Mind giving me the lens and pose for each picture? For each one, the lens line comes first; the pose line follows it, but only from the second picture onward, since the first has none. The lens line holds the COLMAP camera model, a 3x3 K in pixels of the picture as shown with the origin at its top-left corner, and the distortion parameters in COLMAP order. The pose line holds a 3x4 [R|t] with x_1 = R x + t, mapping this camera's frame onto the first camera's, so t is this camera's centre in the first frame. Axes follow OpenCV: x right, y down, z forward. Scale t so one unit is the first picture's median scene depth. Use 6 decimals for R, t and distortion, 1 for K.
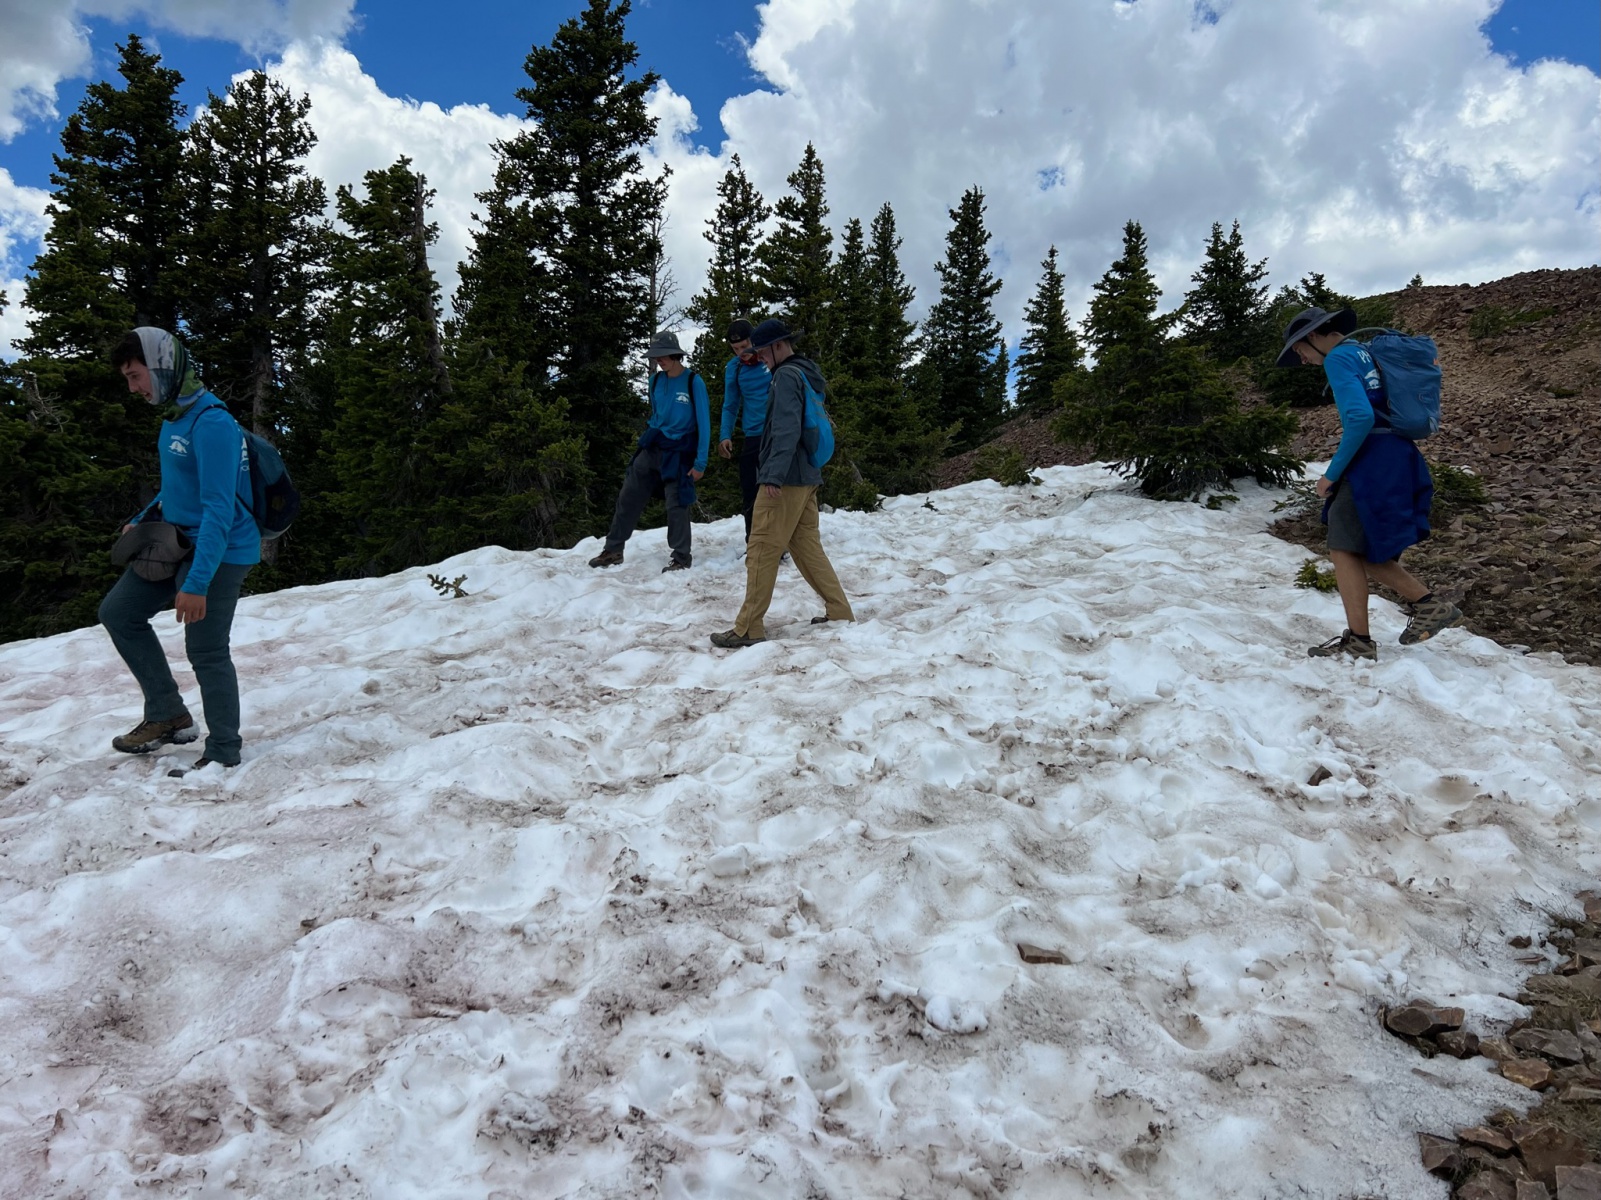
lens RADIAL K [[1224.6, 0, 799.5], [0, 1224.6, 606.1], [0, 0, 1]] dist [0.048827, -0.060606]
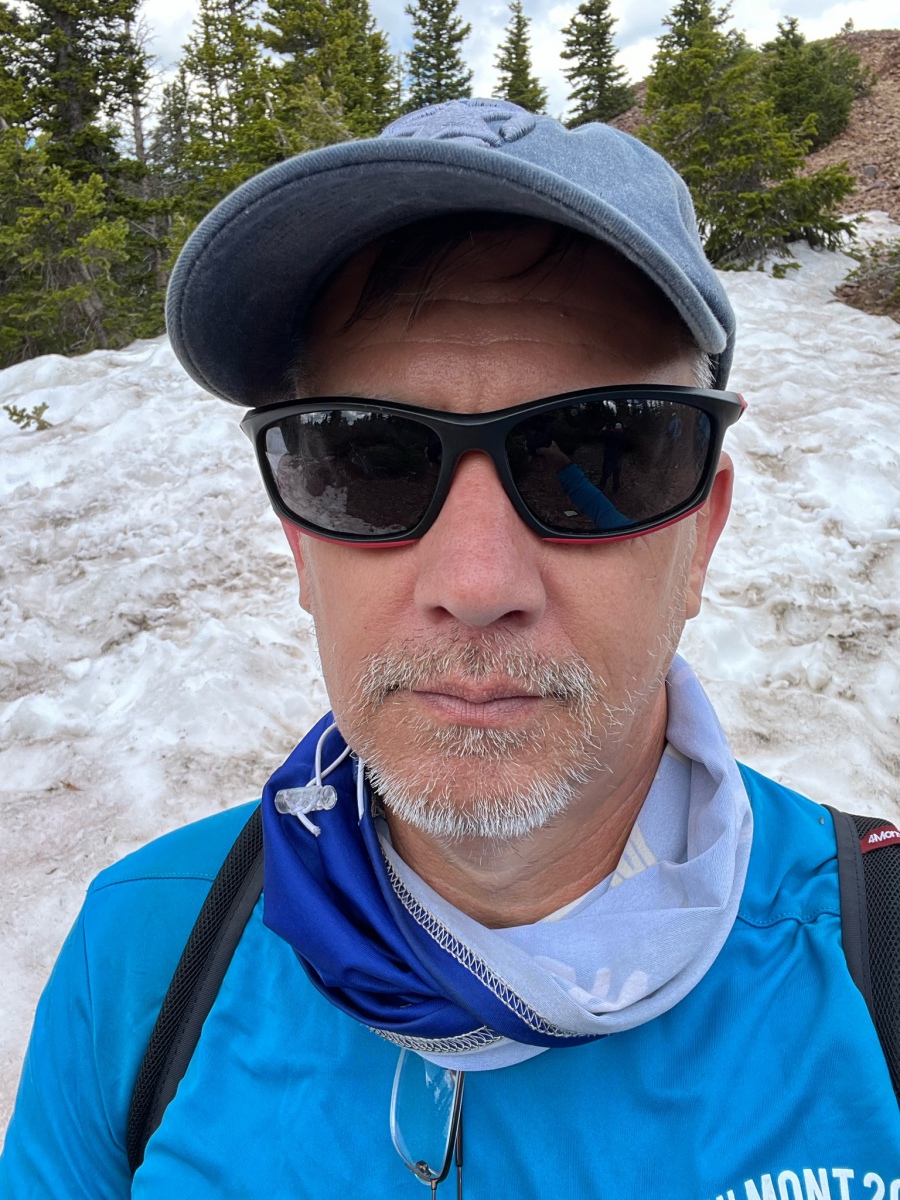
lens RADIAL K [[1079.2, 0, 467.7], [0, 1079.2, 613.7], [0, 0, 1]] dist [0.039920, -0.035067]
pose [[0.984973, -0.087145, 0.149109, -0.082734], [0.049579, 0.969698, 0.239222, -0.041020], [-0.165437, -0.228235, 0.959447, 0.131454]]
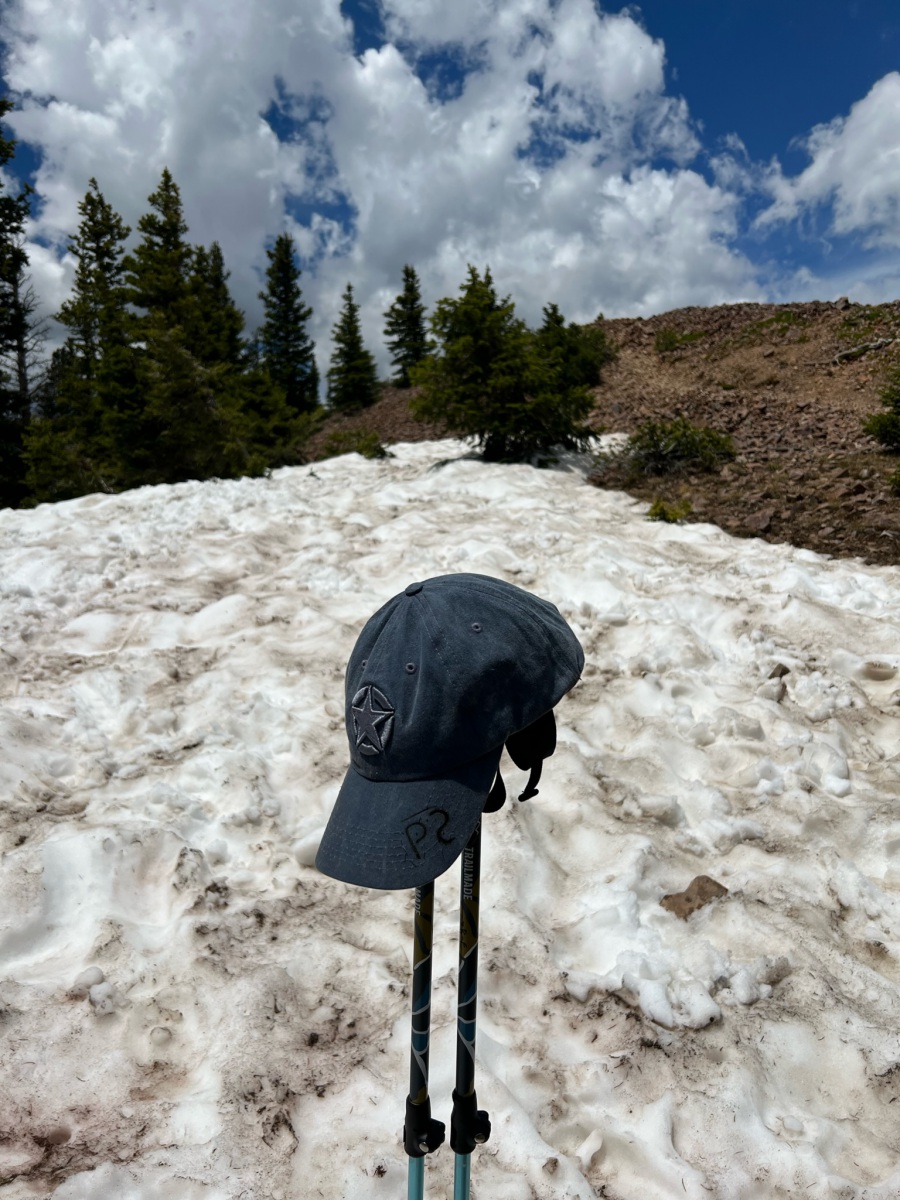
lens RADIAL K [[917.9, 0, 475.2], [0, 917.9, 599.2], [0, 0, 1]] dist [0.048827, -0.060606]
pose [[0.943320, -0.076445, 0.322960, -0.053747], [0.063614, 0.996715, 0.050116, 0.004265], [-0.325730, -0.026731, 0.945085, 0.130575]]
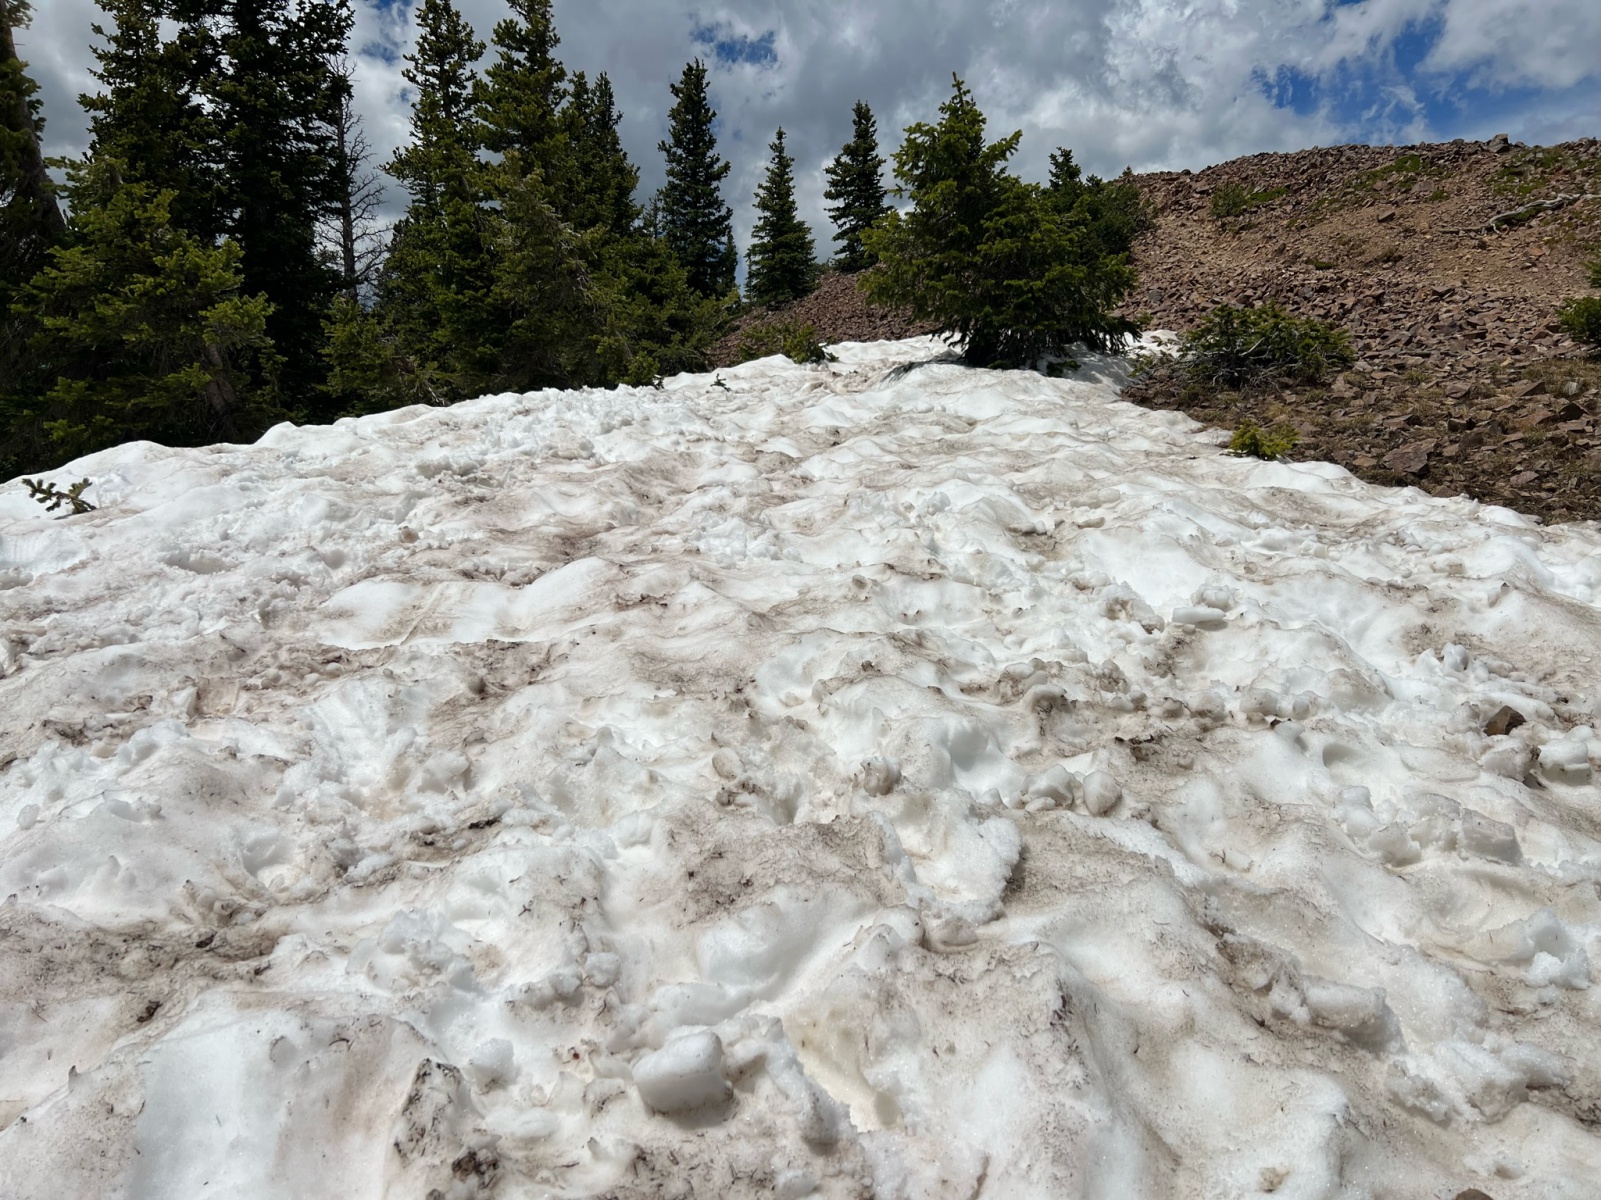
lens RADIAL K [[1224.6, 0, 811.7], [0, 1224.6, 603.9], [0, 0, 1]] dist [0.048827, -0.060606]
pose [[0.972884, -0.058591, 0.223750, -0.036371], [0.041533, 0.995913, 0.080201, 0.003589], [-0.227534, -0.068733, 0.971341, 0.208046]]
